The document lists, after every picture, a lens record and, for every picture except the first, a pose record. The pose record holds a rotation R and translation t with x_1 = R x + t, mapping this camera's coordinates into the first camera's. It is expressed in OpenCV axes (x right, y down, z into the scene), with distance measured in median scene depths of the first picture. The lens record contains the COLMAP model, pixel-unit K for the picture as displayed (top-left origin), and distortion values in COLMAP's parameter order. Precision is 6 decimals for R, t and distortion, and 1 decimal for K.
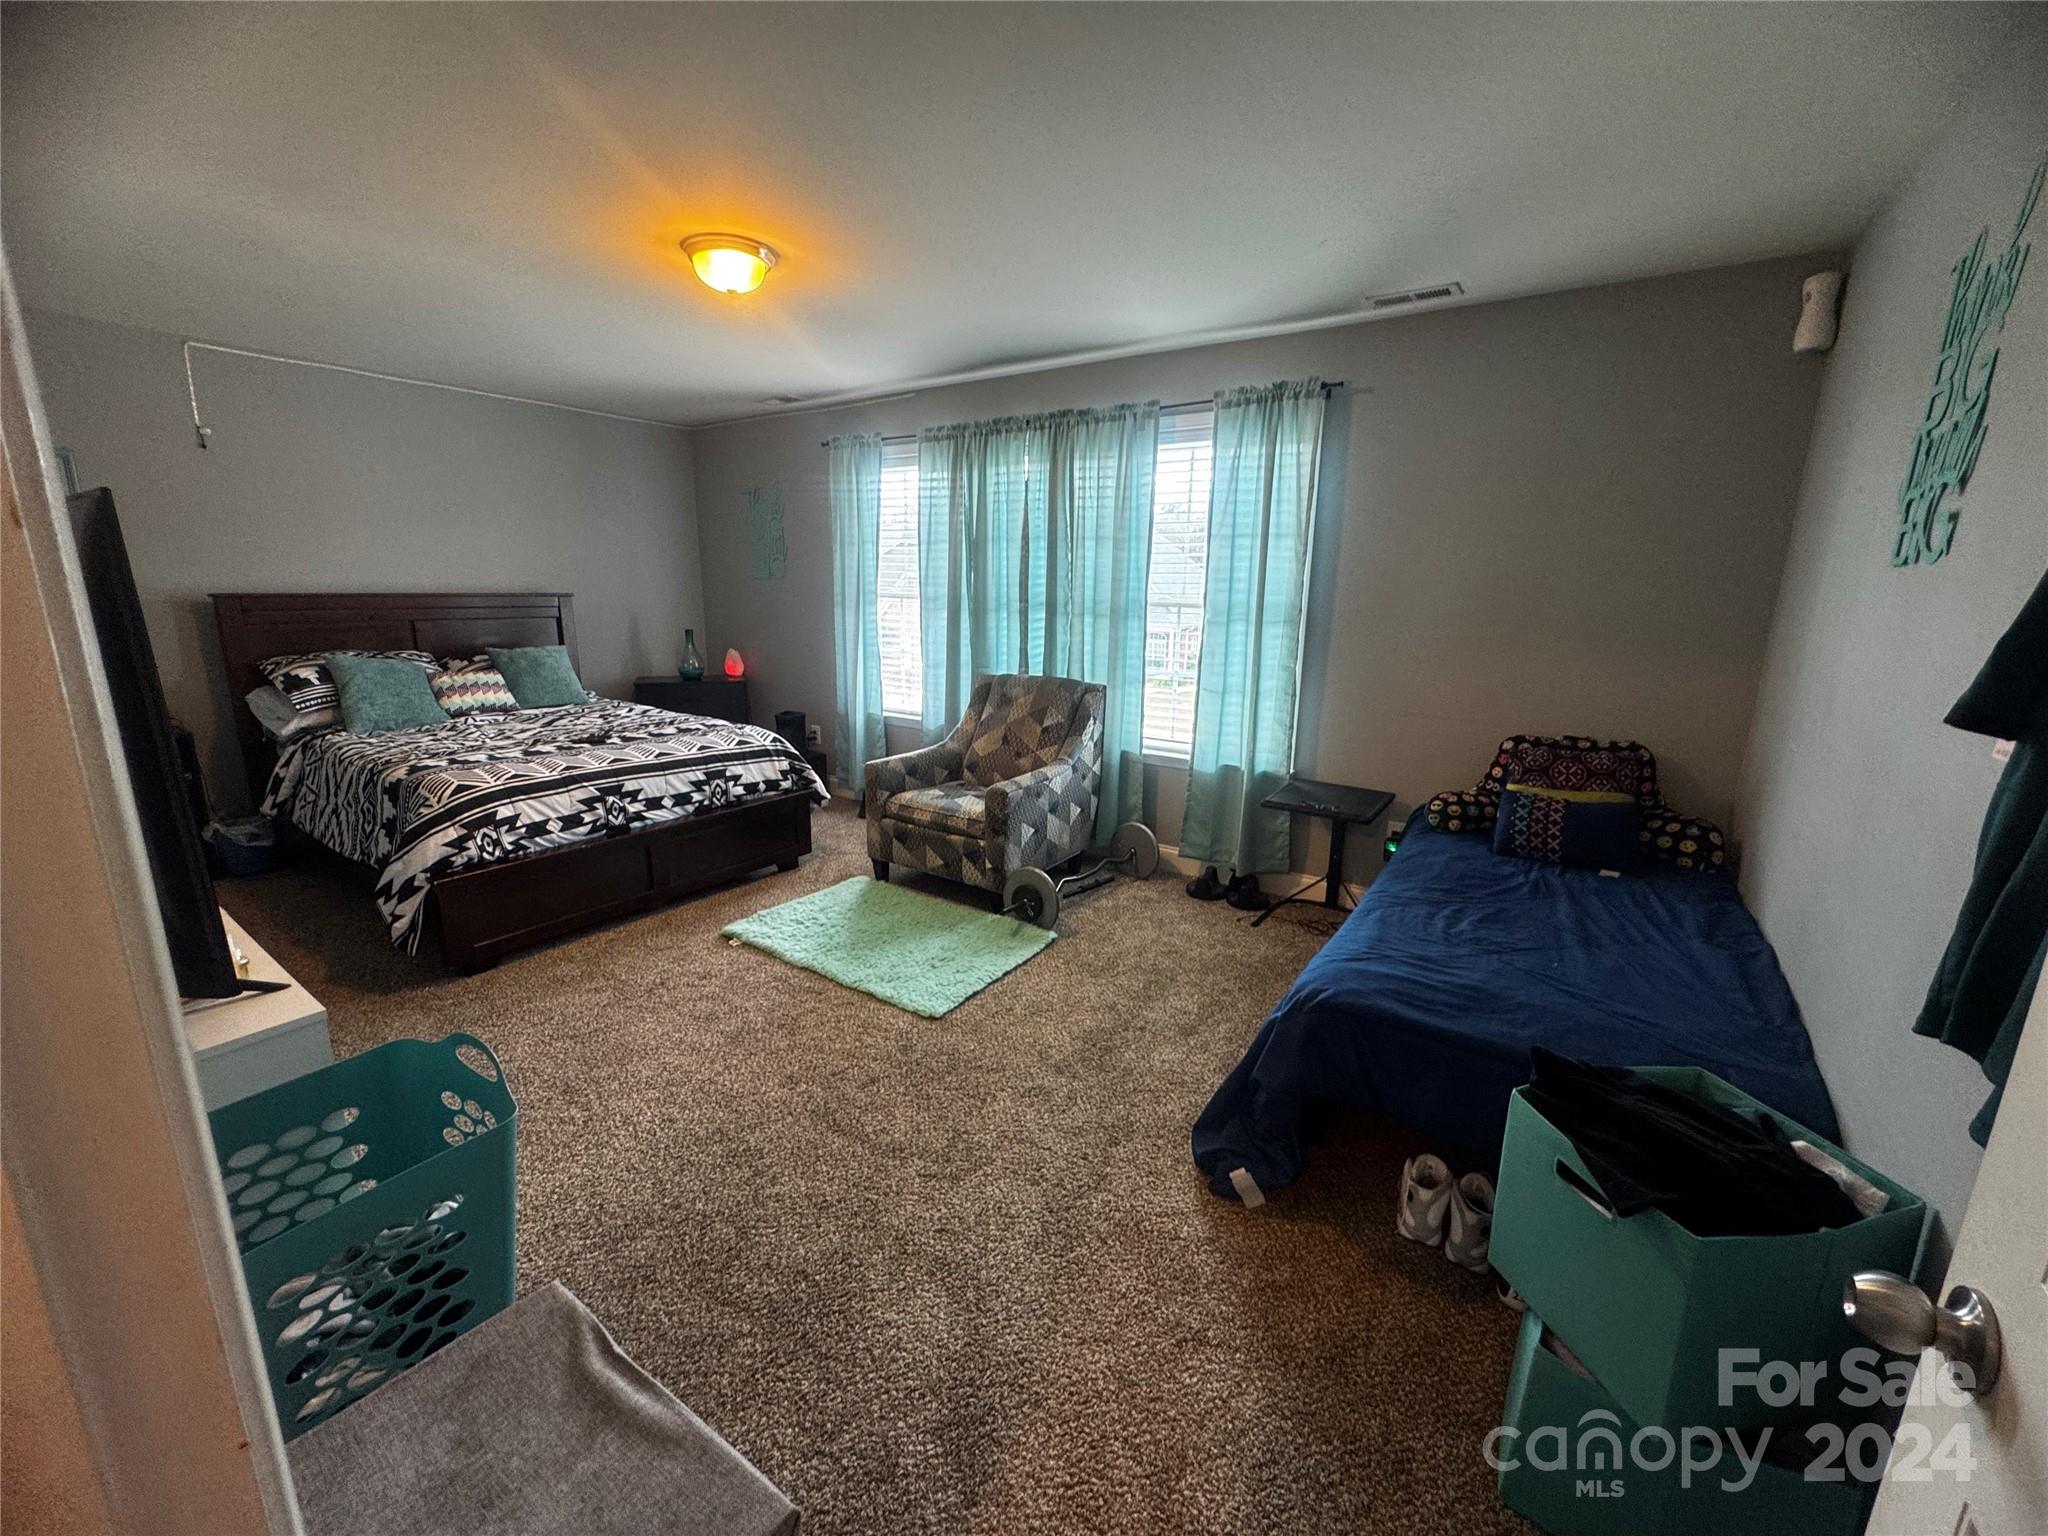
lens RADIAL K [[813.5, 0, 1022.5], [0, 813.5, 762.3], [0, 0, 1]] dist [-0.000885, -0.002346]
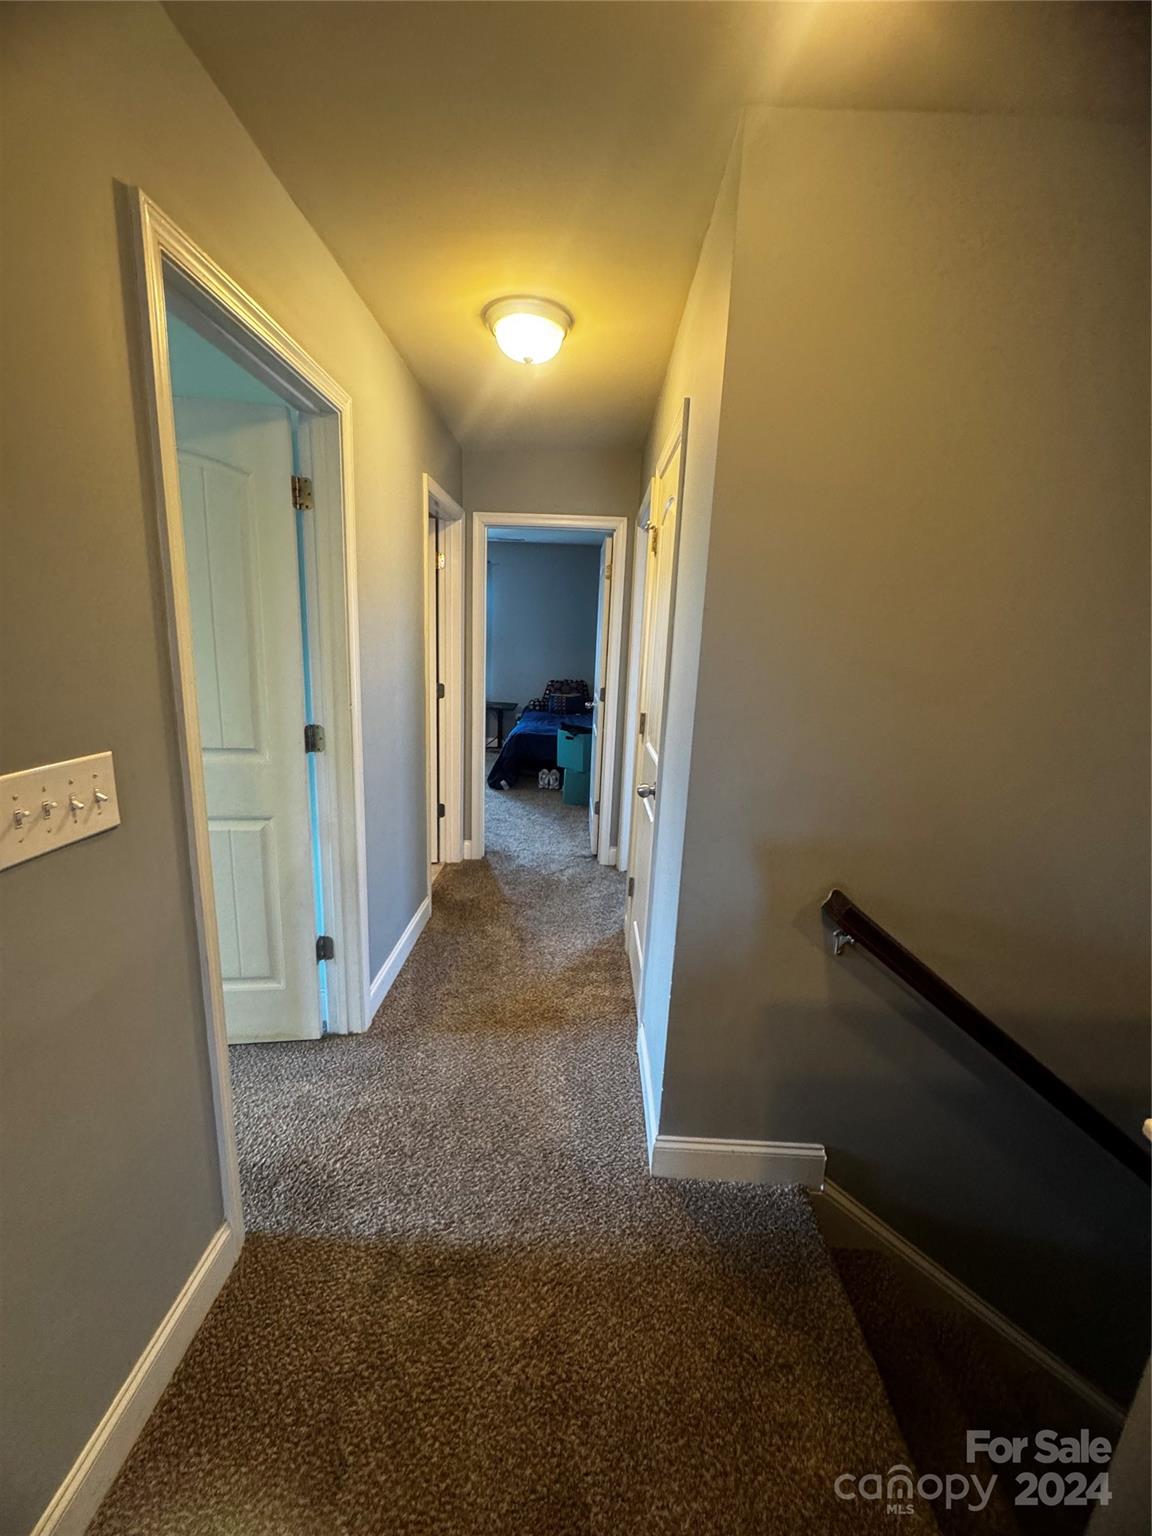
lens RADIAL K [[610.2, 0, 576.7], [0, 610.2, 764.0], [0, 0, 1]] dist [-0.000885, -0.002346]
pose [[0.826696, -0.093899, 0.554759, -0.719555], [0.088165, 0.995415, 0.037101, 0.231686], [-0.555699, 0.018239, 0.831184, -1.114996]]
